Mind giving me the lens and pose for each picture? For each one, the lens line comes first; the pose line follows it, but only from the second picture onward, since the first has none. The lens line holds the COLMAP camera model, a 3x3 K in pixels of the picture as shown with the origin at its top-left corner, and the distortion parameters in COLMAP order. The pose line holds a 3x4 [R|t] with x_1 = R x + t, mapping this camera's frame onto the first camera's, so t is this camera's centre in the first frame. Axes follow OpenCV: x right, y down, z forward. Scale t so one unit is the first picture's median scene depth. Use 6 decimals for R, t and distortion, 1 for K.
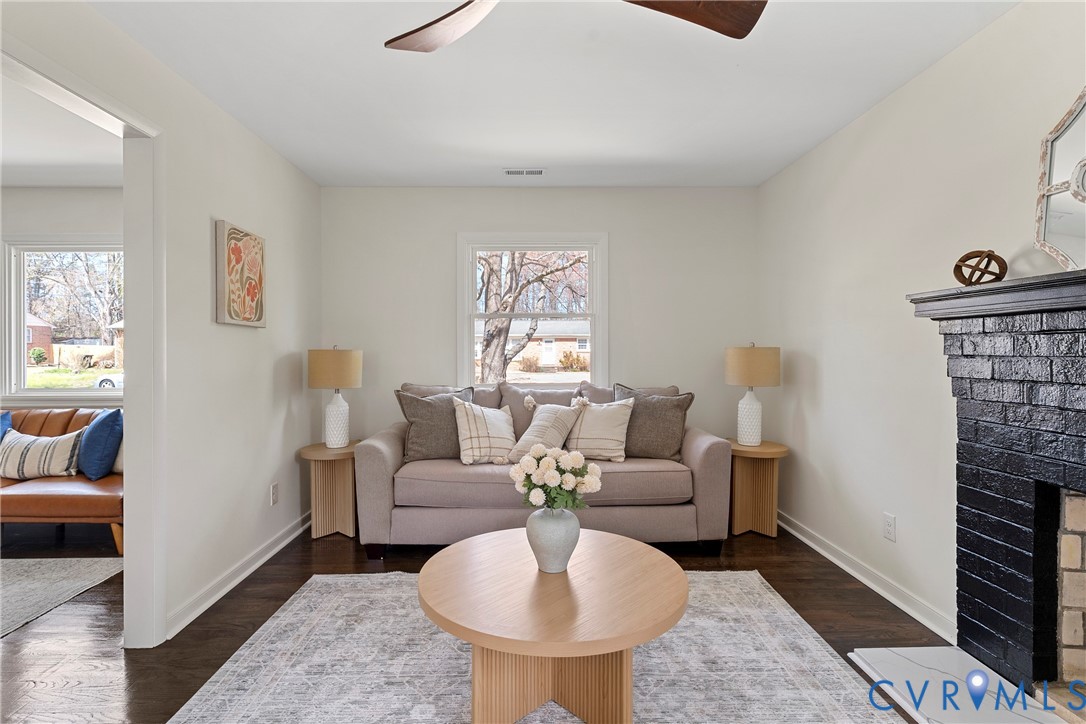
lens RADIAL K [[520.4, 0, 535.4], [0, 520.4, 352.9], [0, 0, 1]] dist [0.003564, 0.000041]
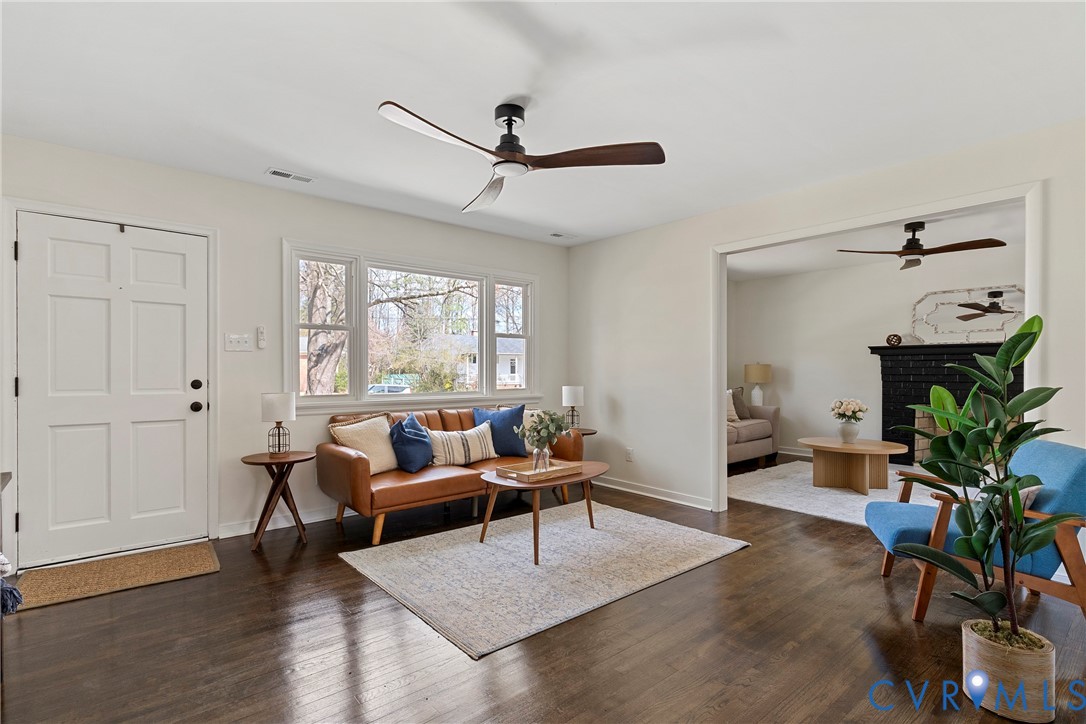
lens RADIAL K [[529.4, 0, 530.7], [0, 529.4, 374.3], [0, 0, 1]] dist [0.000064, -0.000483]
pose [[0.781317, -0.000830, 0.624133, -1.999721], [-0.002266, 0.999989, 0.004166, 0.028067], [-0.624130, -0.004669, 0.781307, -0.092162]]
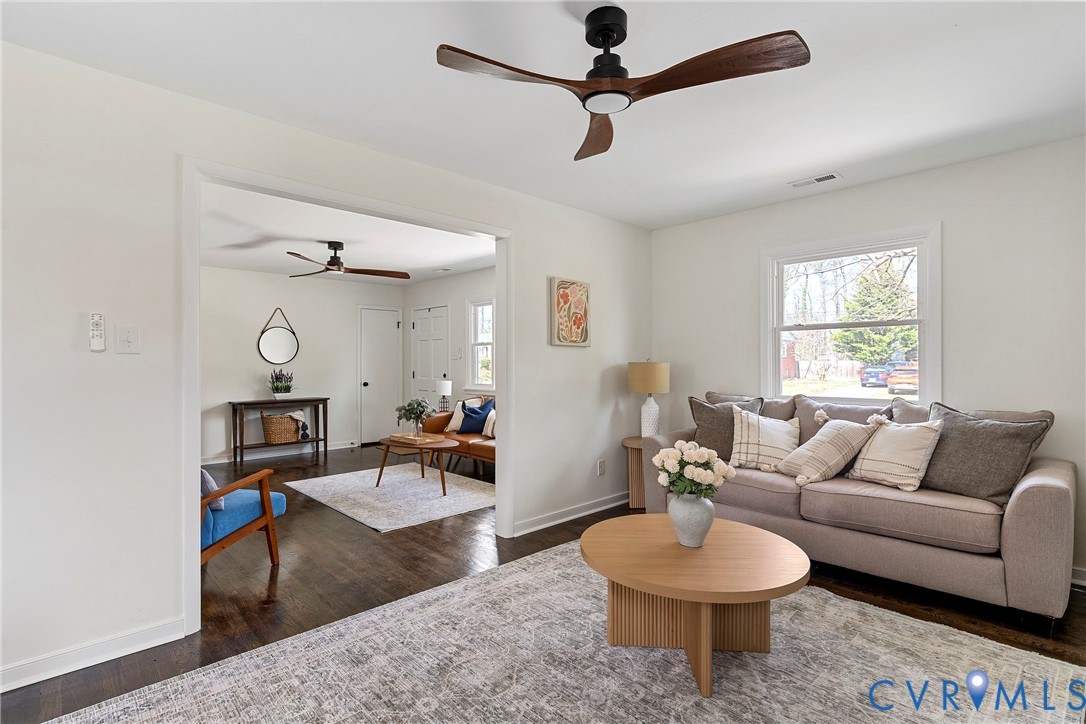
lens RADIAL K [[518.3, 0, 540.4], [0, 518.3, 362.8], [0, 0, 1]] dist [0.002803, 0.000544]
pose [[0.679297, 0.000544, -0.733864, 0.444985], [-0.002601, 0.999995, -0.001666, -0.002368], [0.733859, 0.003040, 0.679295, -0.049875]]
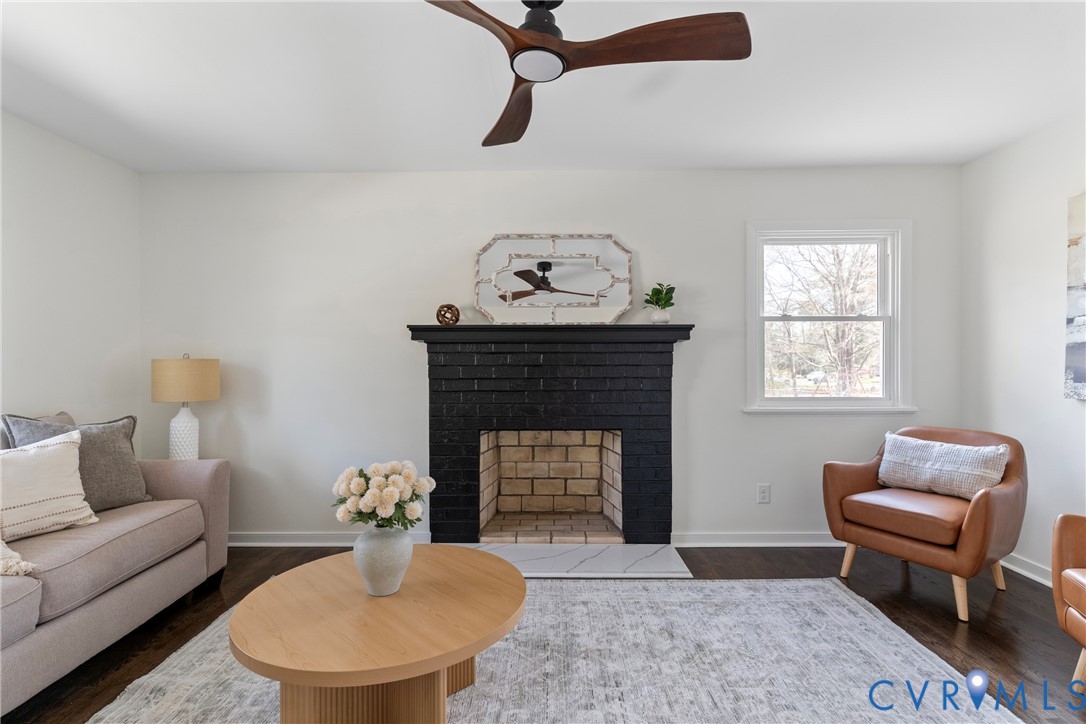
lens RADIAL K [[522.9, 0, 540.1], [0, 522.9, 365.4], [0, 0, 1]] dist [0.002414, 0.000206]
pose [[0.027812, -0.003785, 0.999606, -0.597657], [0.004903, 0.999981, 0.003650, 0.001058], [-0.999601, 0.004799, 0.027830, 0.454371]]
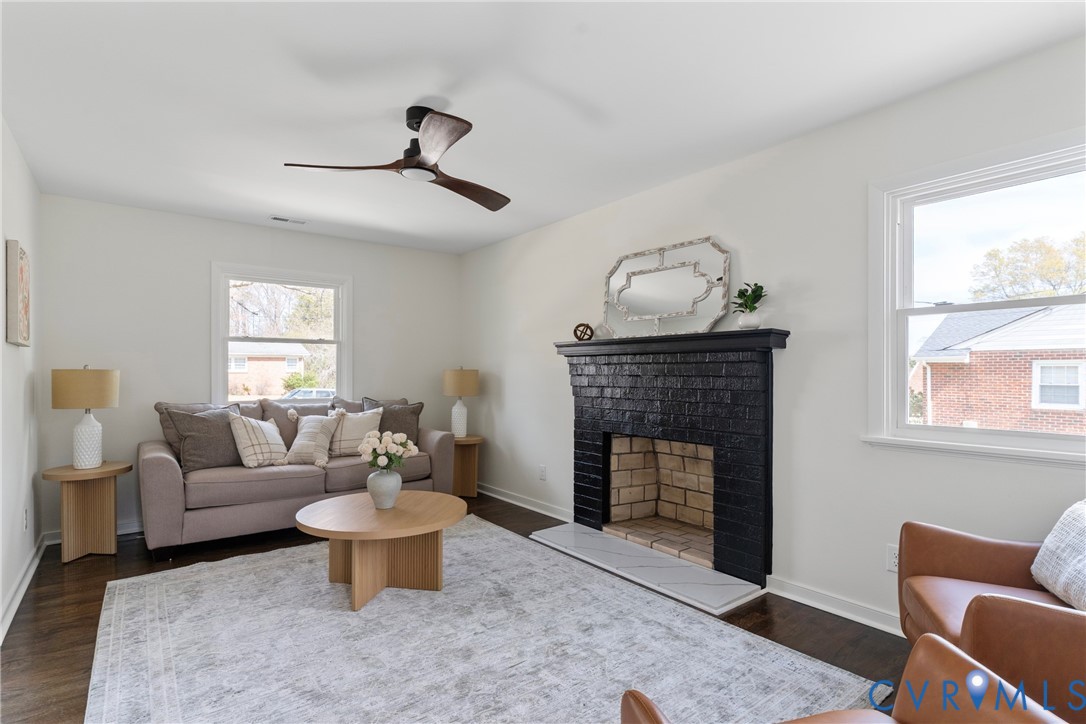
lens RADIAL K [[529.4, 0, 530.7], [0, 529.4, 374.3], [0, 0, 1]] dist [0.000064, -0.000483]
pose [[0.807280, 0.001768, 0.590166, -0.370777], [-0.001807, 0.999998, -0.000524, 0.003348], [-0.590166, -0.000643, 0.807282, -0.379452]]
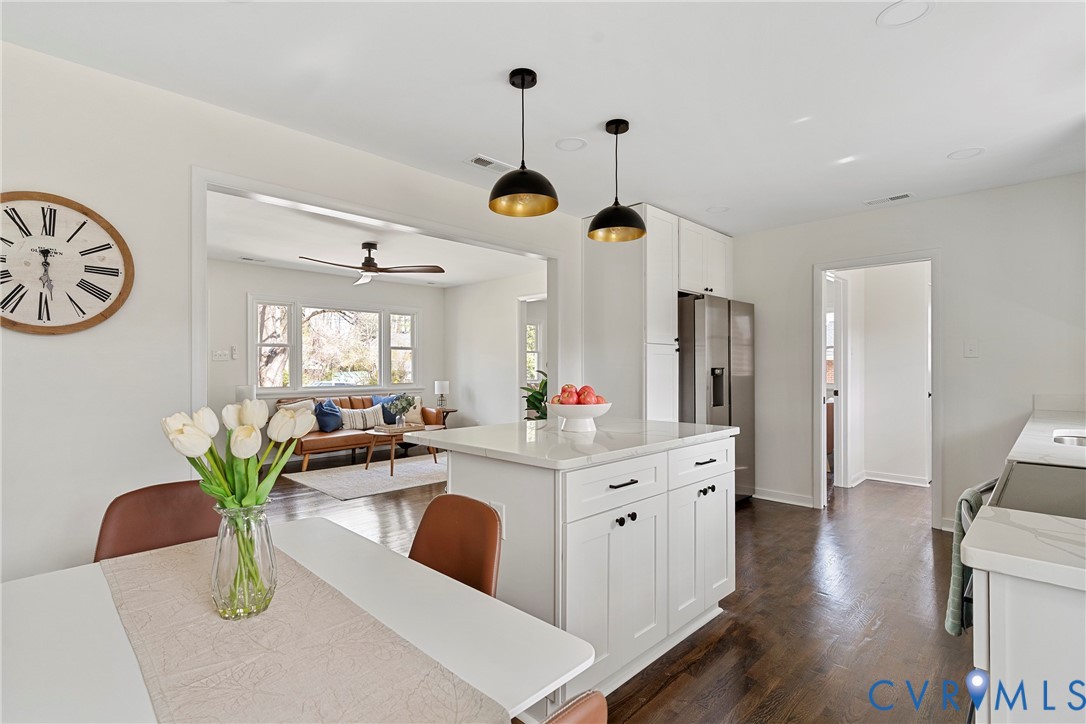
lens RADIAL K [[522.9, 0, 540.1], [0, 522.9, 365.4], [0, 0, 1]] dist [0.002414, 0.000206]
pose [[0.715743, 0.004607, 0.698348, -2.327336], [-0.000023, 0.999978, -0.006574, 0.009727], [-0.698364, 0.004689, 0.715728, -1.141997]]
